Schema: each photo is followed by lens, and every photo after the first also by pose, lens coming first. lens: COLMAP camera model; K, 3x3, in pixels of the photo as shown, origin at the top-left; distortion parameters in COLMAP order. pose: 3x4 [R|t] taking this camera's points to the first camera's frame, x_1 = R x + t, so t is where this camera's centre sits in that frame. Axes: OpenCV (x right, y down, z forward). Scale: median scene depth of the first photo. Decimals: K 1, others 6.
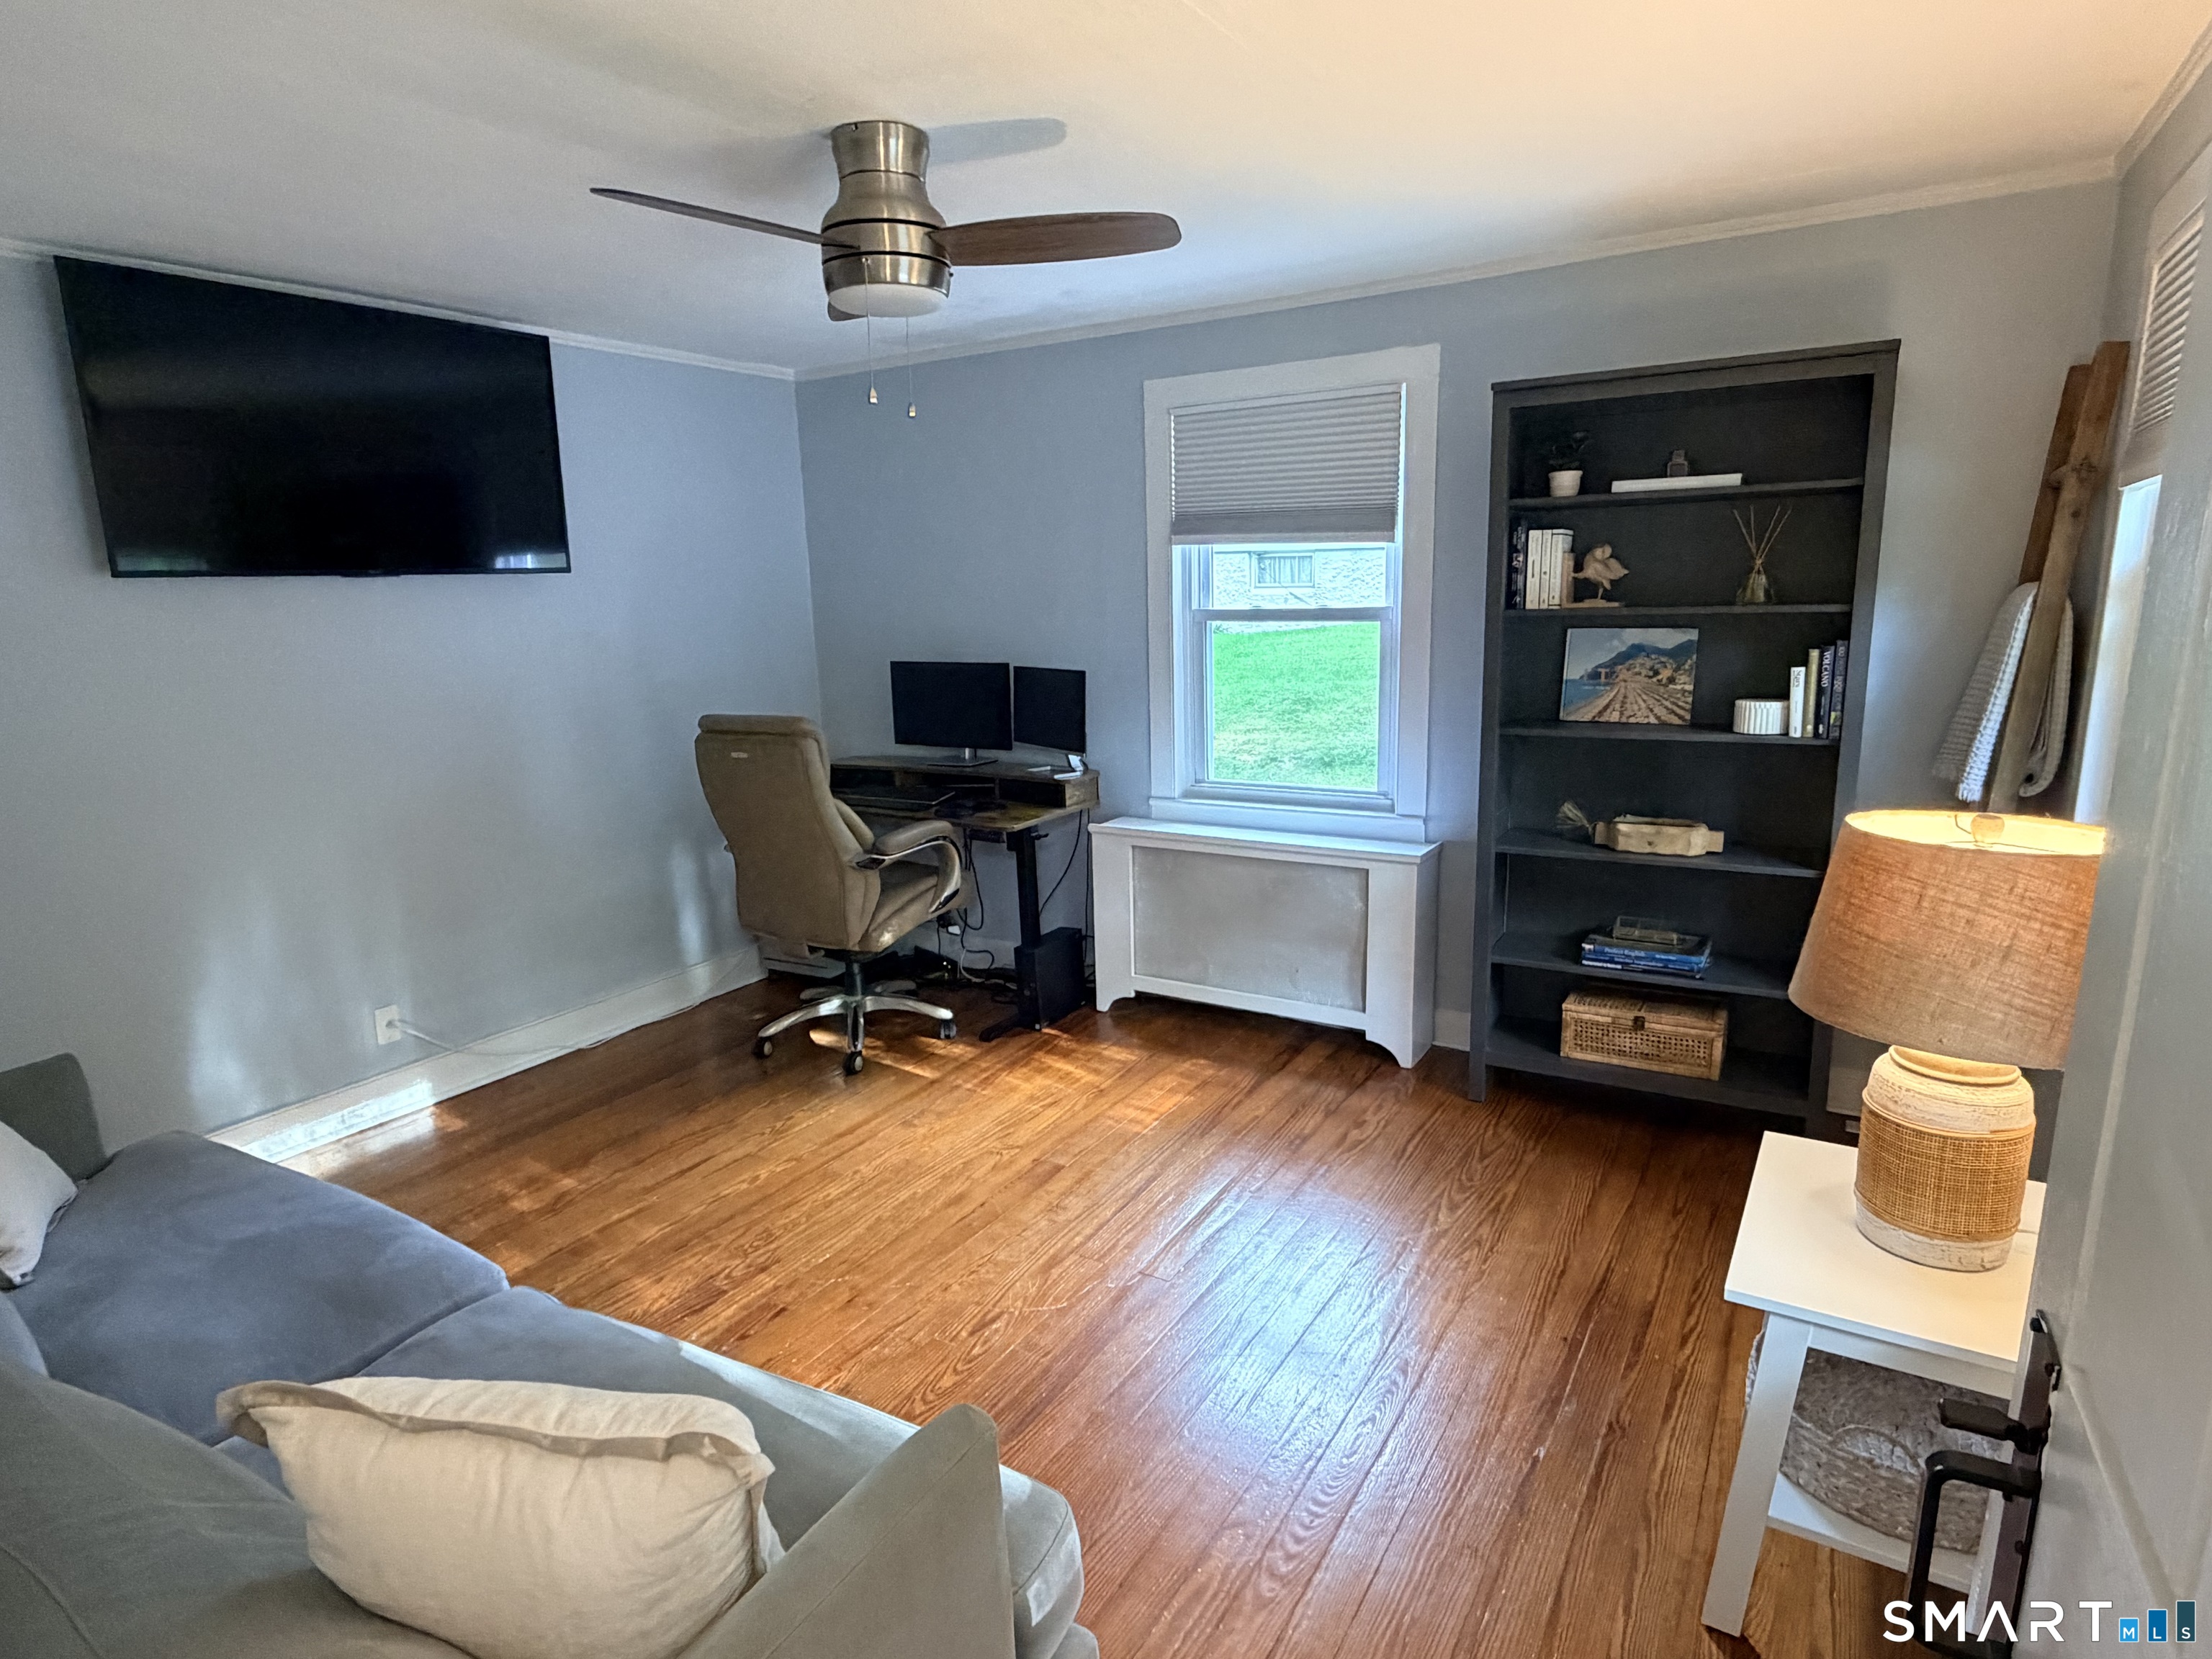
lens RADIAL K [[1239.5, 0, 1103.3], [0, 1239.5, 825.9], [0, 0, 1]] dist [0.004650, 0.000851]
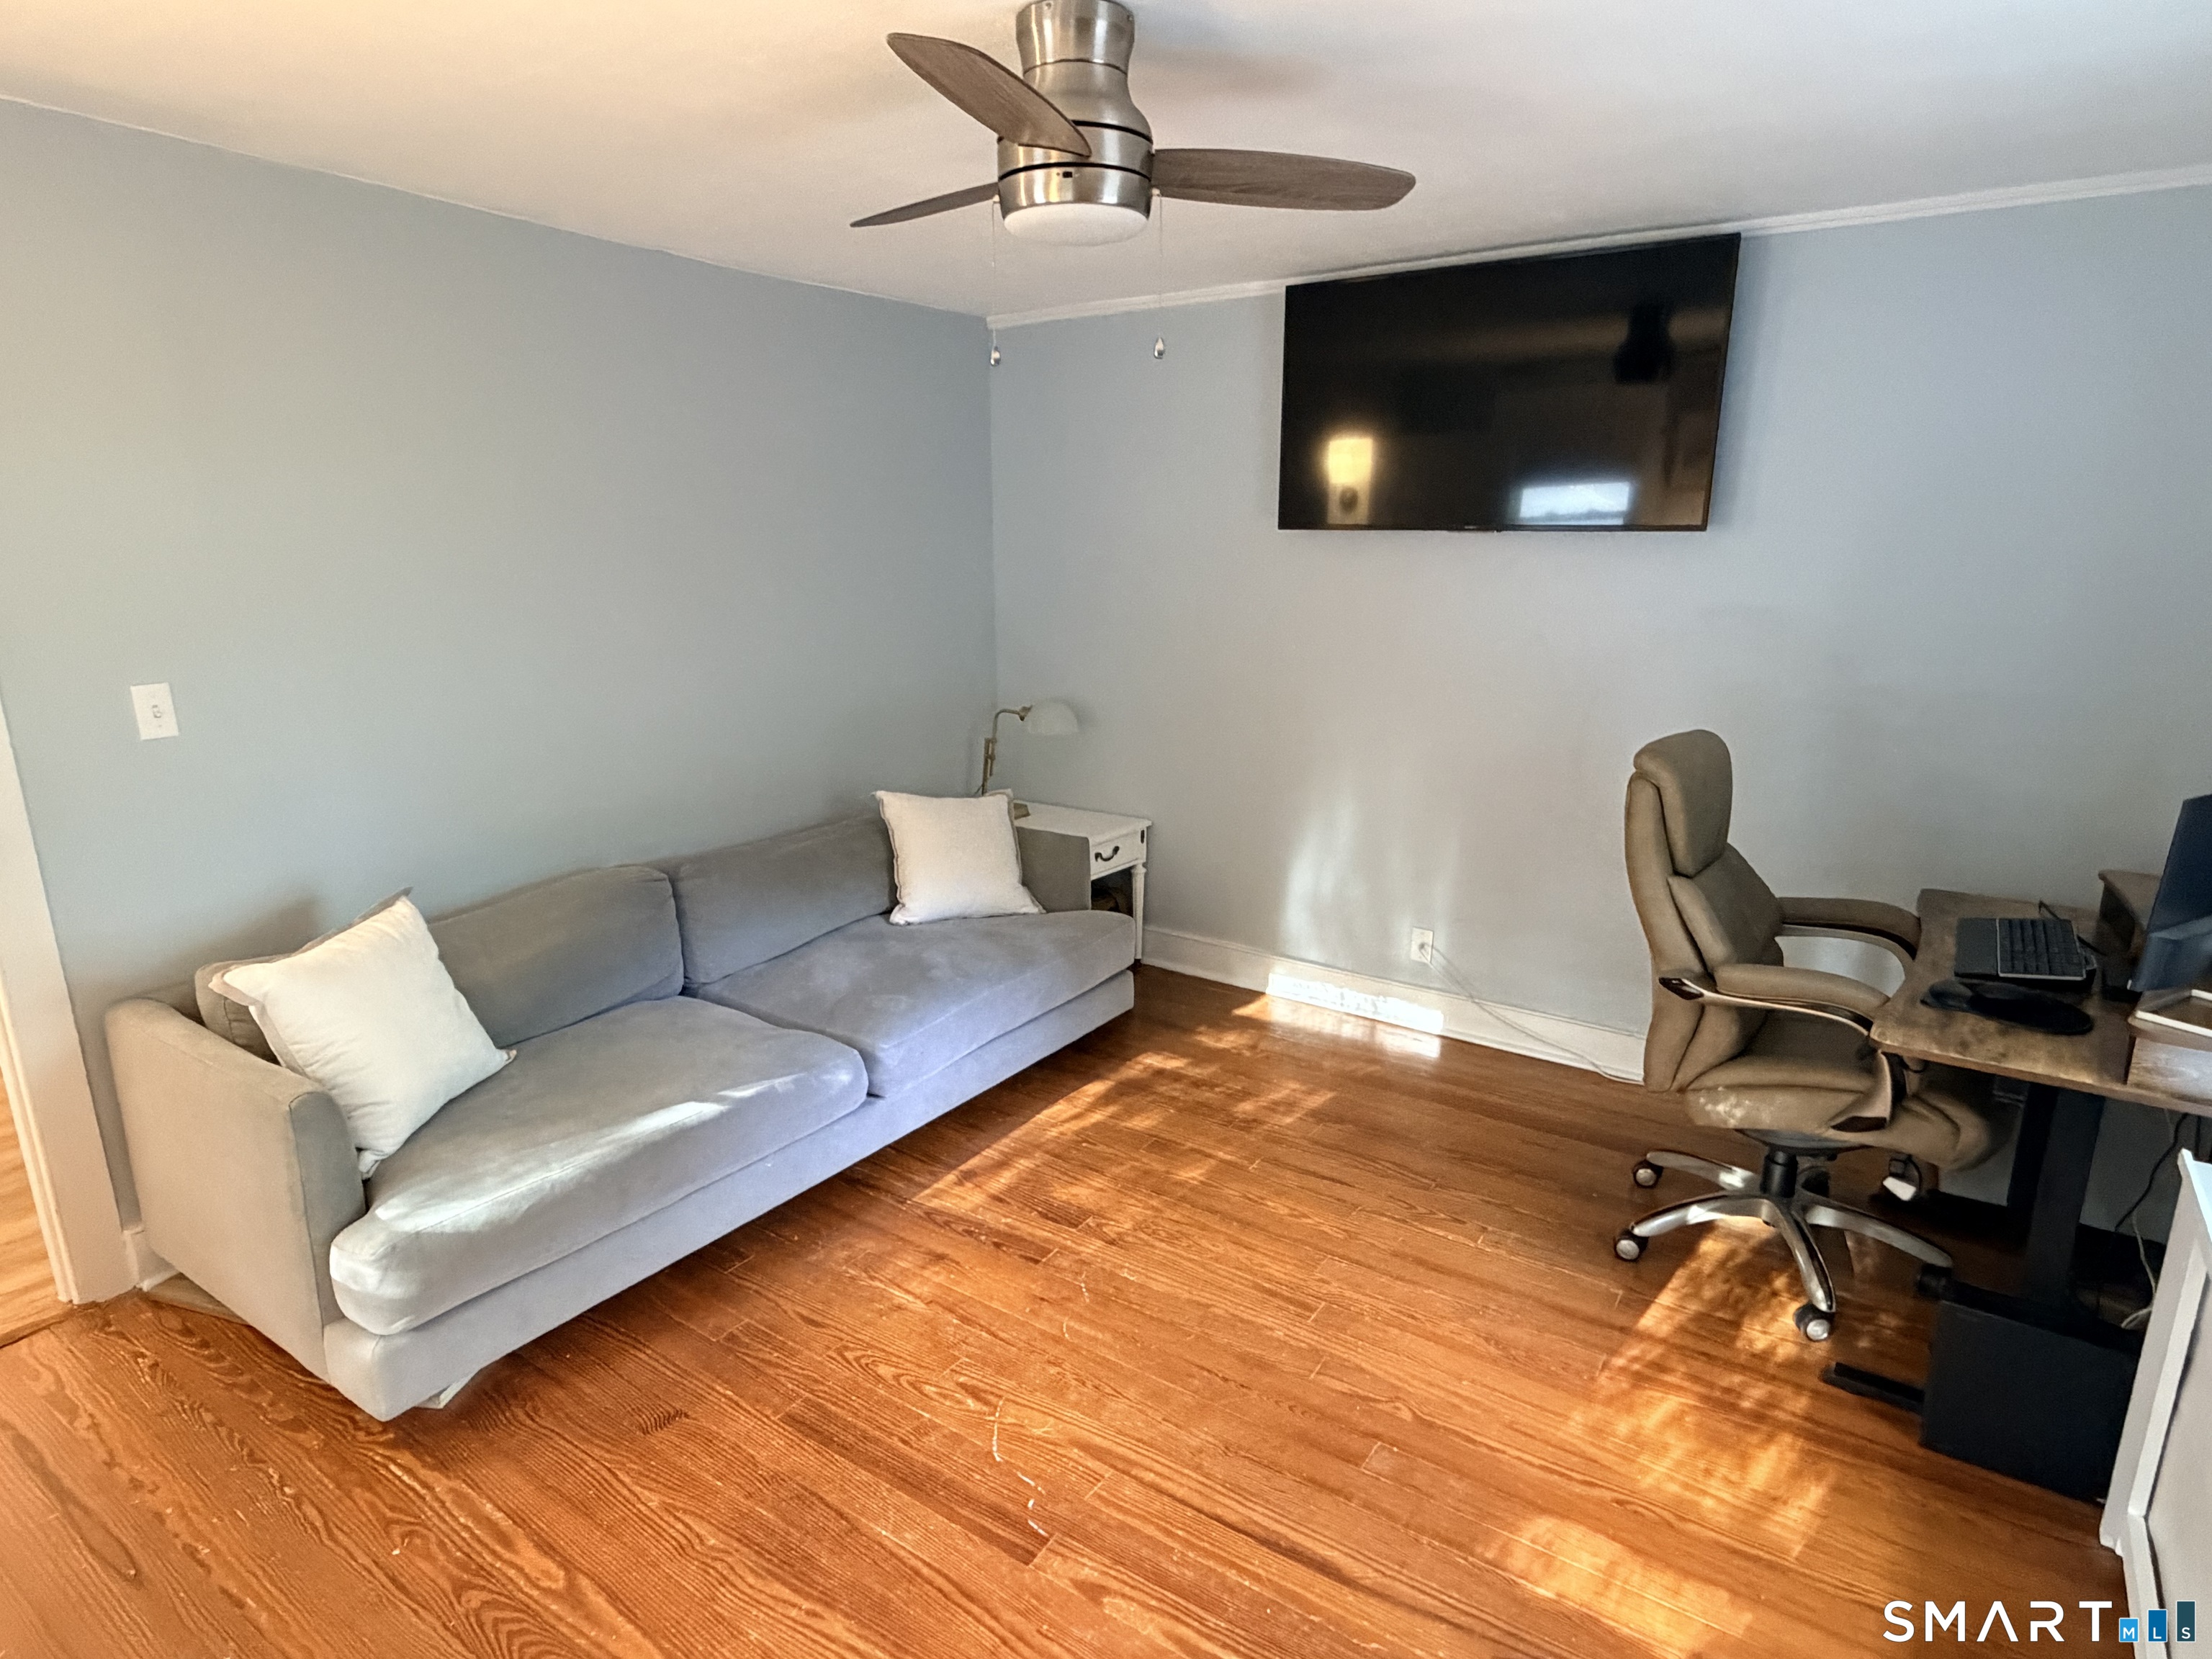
lens RADIAL K [[1239.5, 0, 1102.3], [0, 1239.5, 845.5], [0, 0, 1]] dist [0.004650, 0.000851]
pose [[-0.059378, 0.275669, -0.959417, 0.485124], [-0.198232, 0.938715, 0.281989, -0.182867], [0.978355, 0.206931, -0.001093, 0.742336]]
